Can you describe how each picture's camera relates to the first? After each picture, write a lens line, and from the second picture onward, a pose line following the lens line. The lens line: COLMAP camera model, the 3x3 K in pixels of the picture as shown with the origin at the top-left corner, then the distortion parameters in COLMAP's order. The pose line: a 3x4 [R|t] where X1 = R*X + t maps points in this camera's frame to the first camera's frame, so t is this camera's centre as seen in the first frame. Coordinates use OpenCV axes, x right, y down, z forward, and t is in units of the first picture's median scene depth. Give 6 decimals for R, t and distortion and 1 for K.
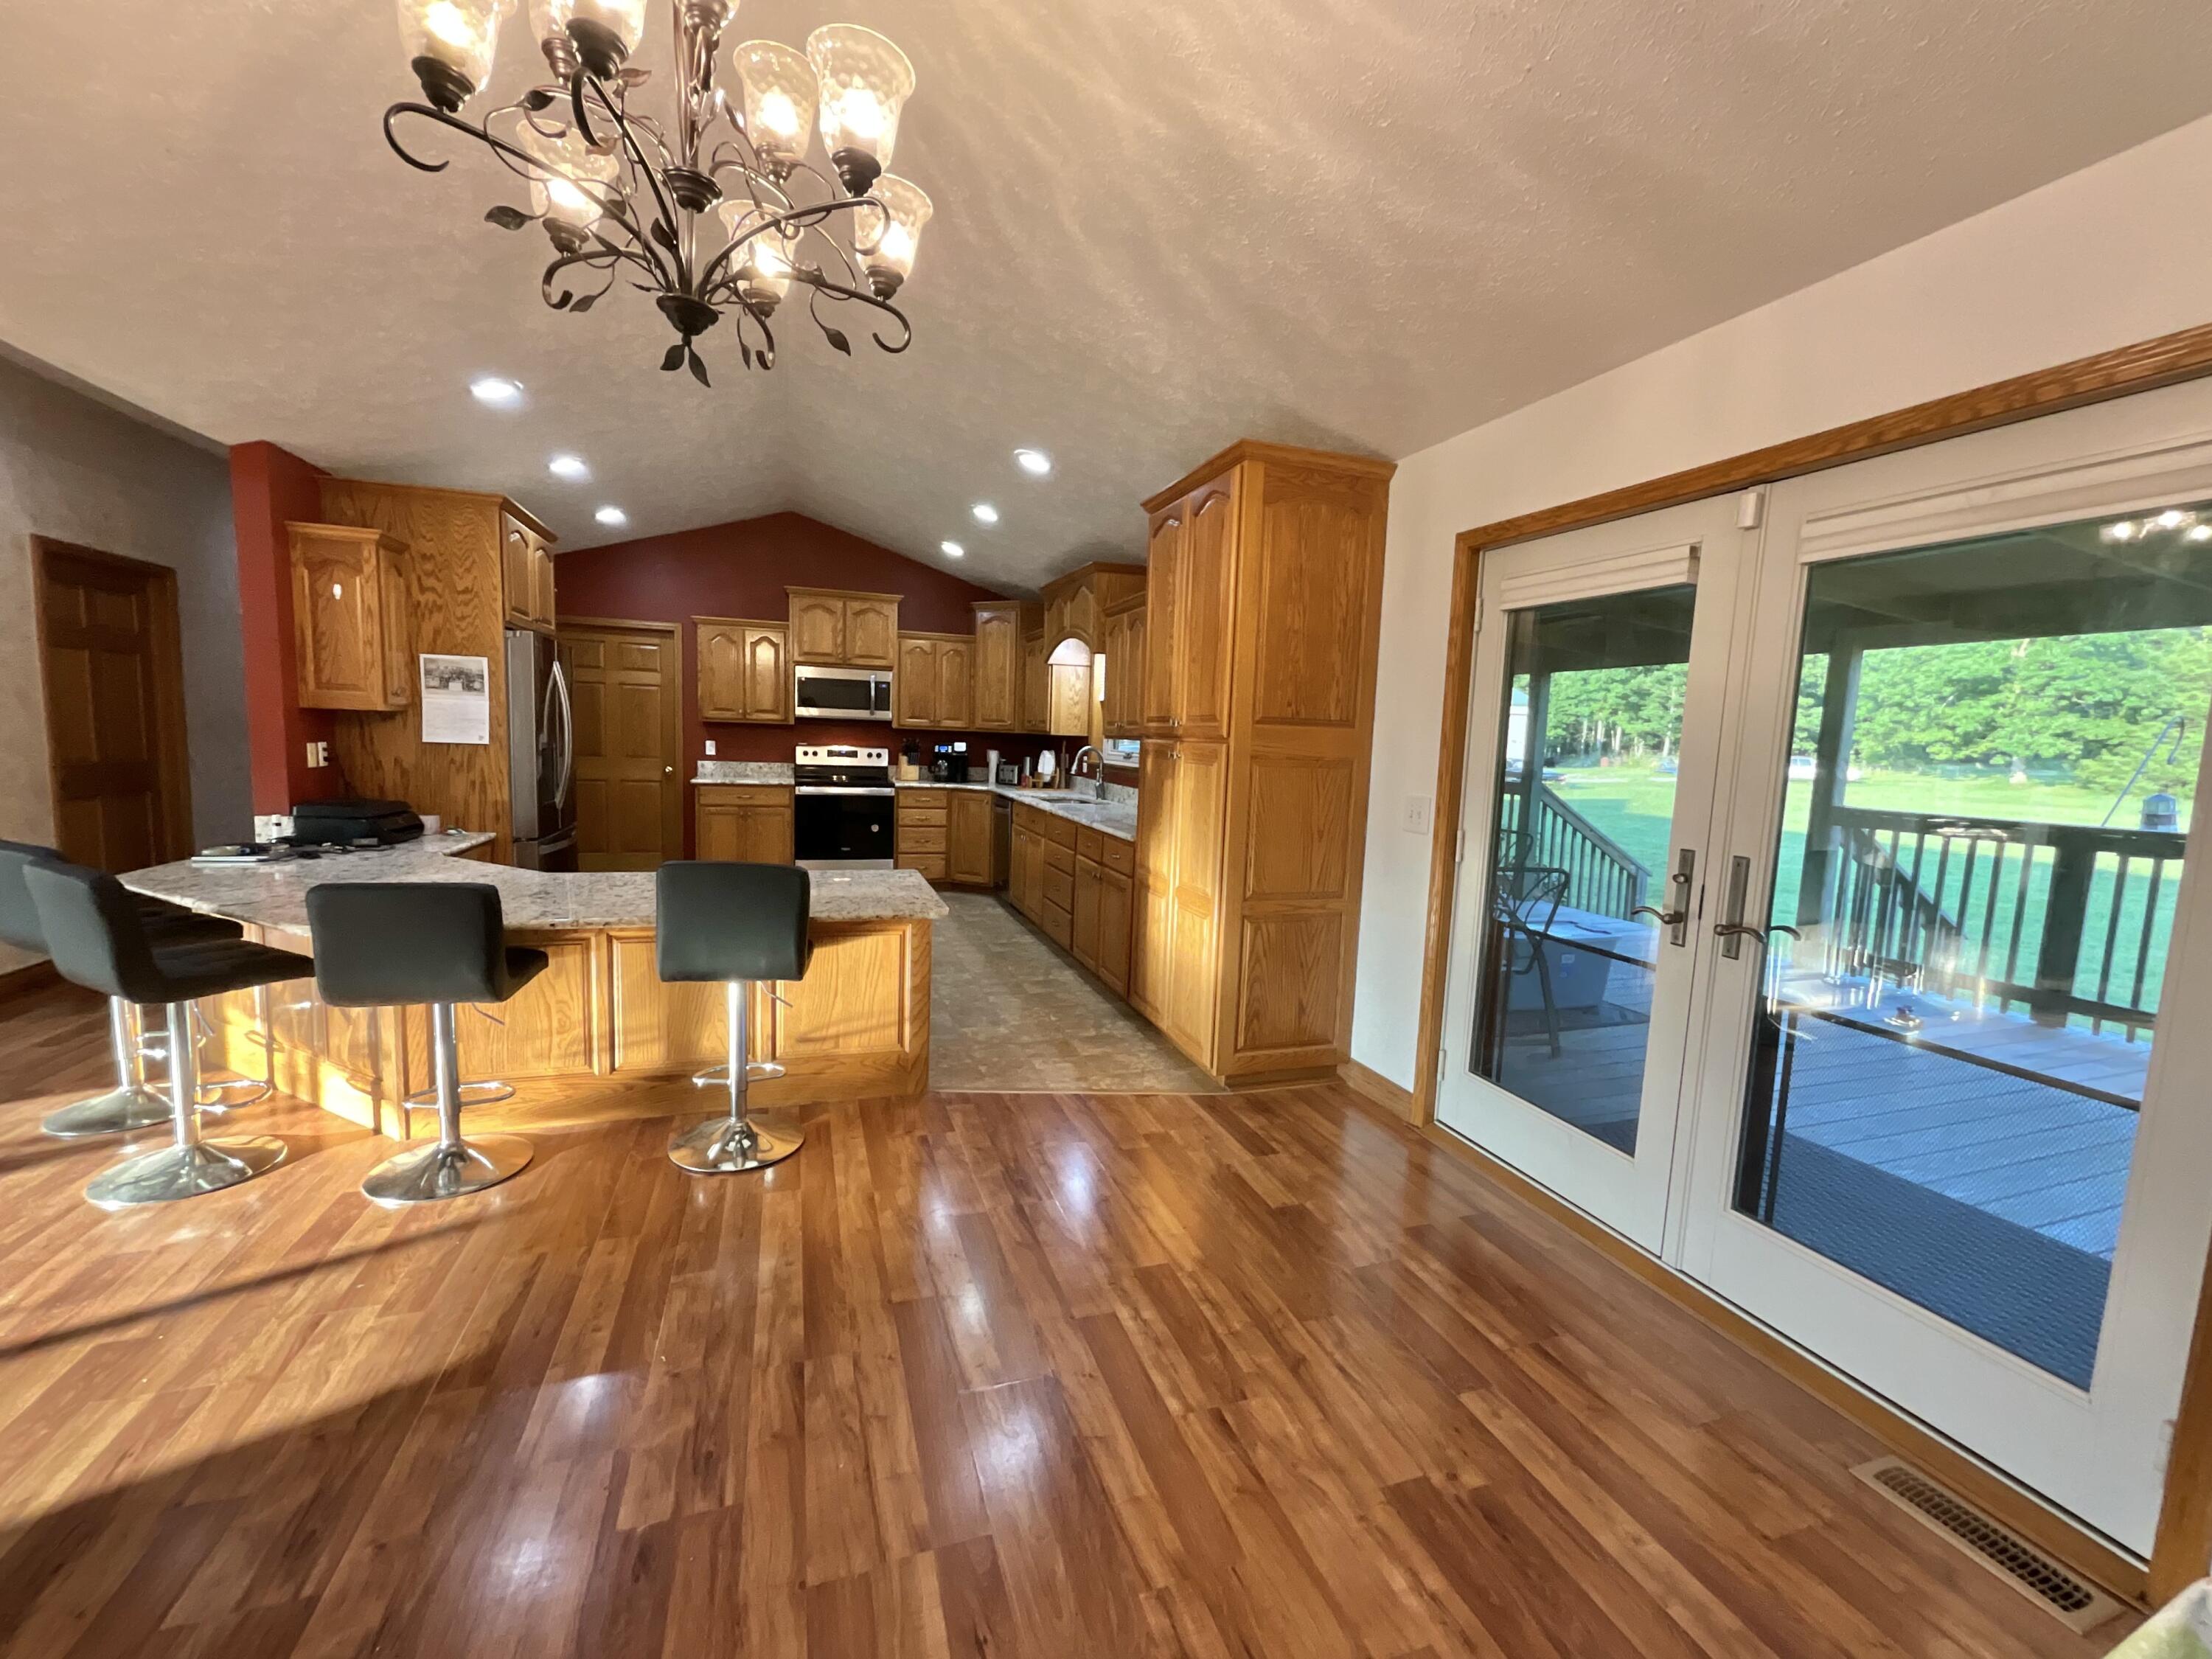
lens RADIAL K [[889.3, 0, 1105.5], [0, 889.3, 831.8], [0, 0, 1]] dist [0.003187, -0.001840]
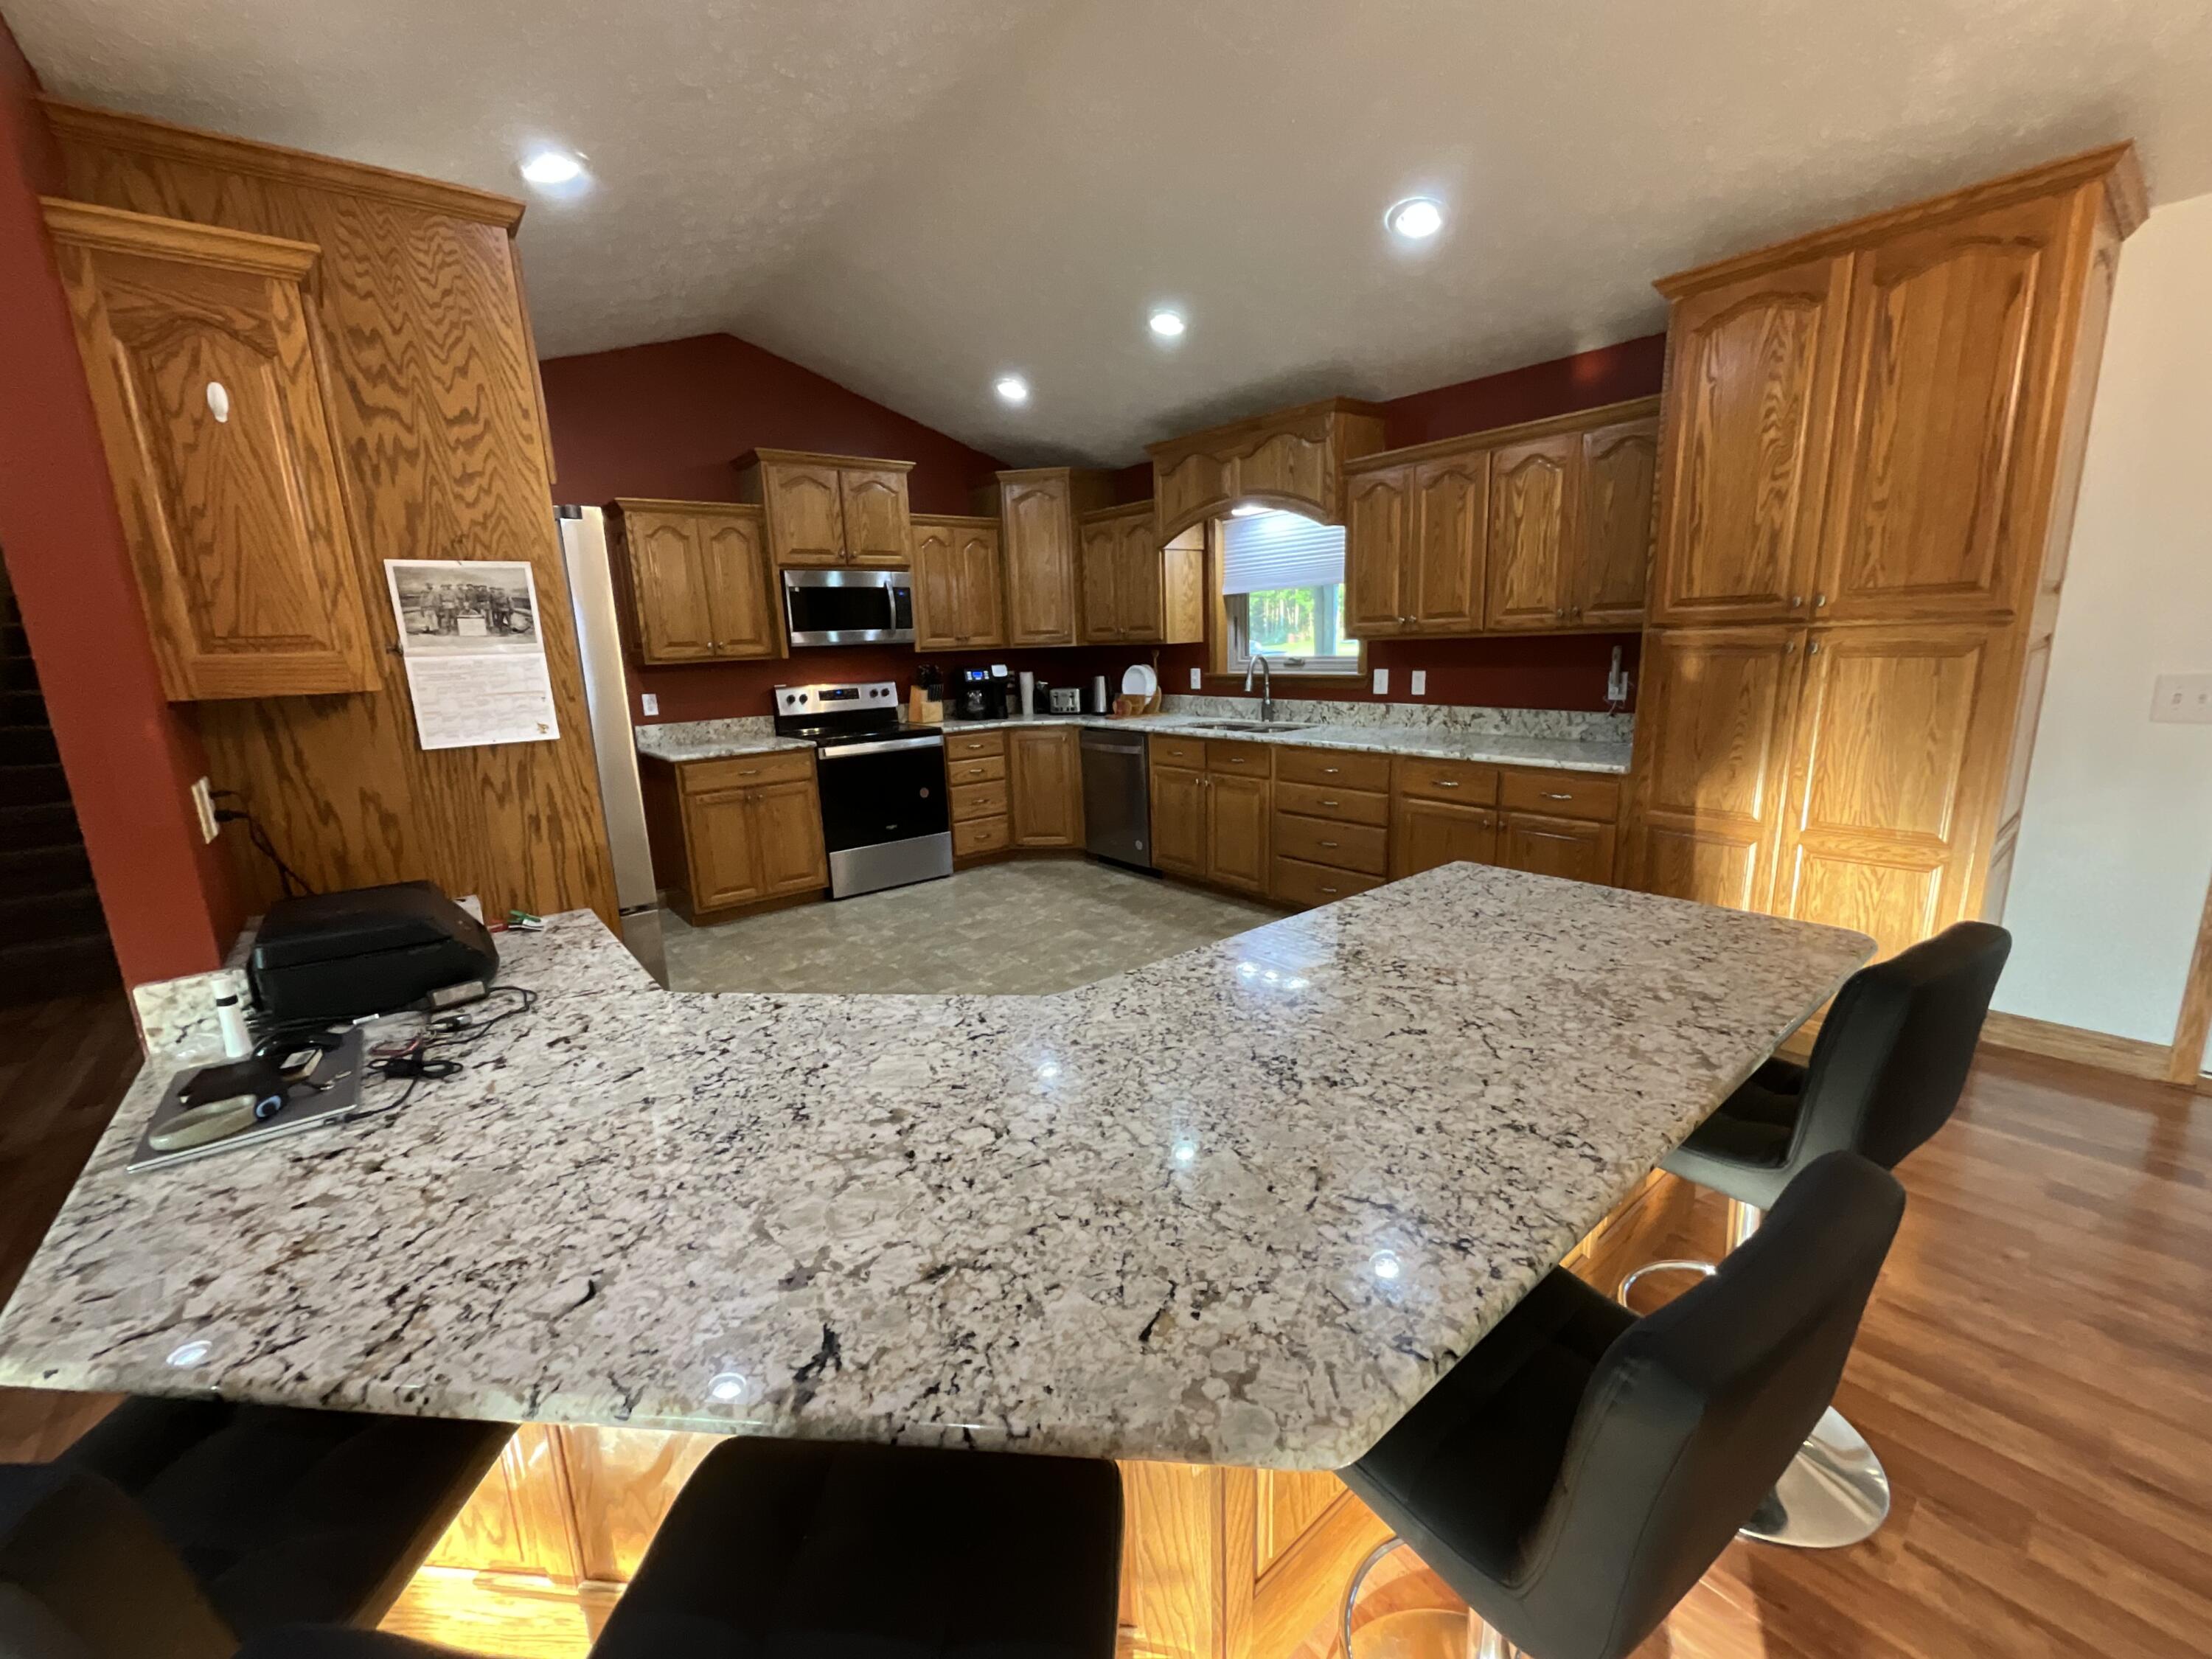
lens RADIAL K [[889.3, 0, 1102.4], [0, 889.3, 827.6], [0, 0, 1]] dist [0.003187, -0.001840]
pose [[0.936678, -0.142937, 0.319694, -0.391818], [0.109511, 0.986680, 0.120291, -0.052053], [-0.332629, -0.077664, 0.939854, 0.289566]]
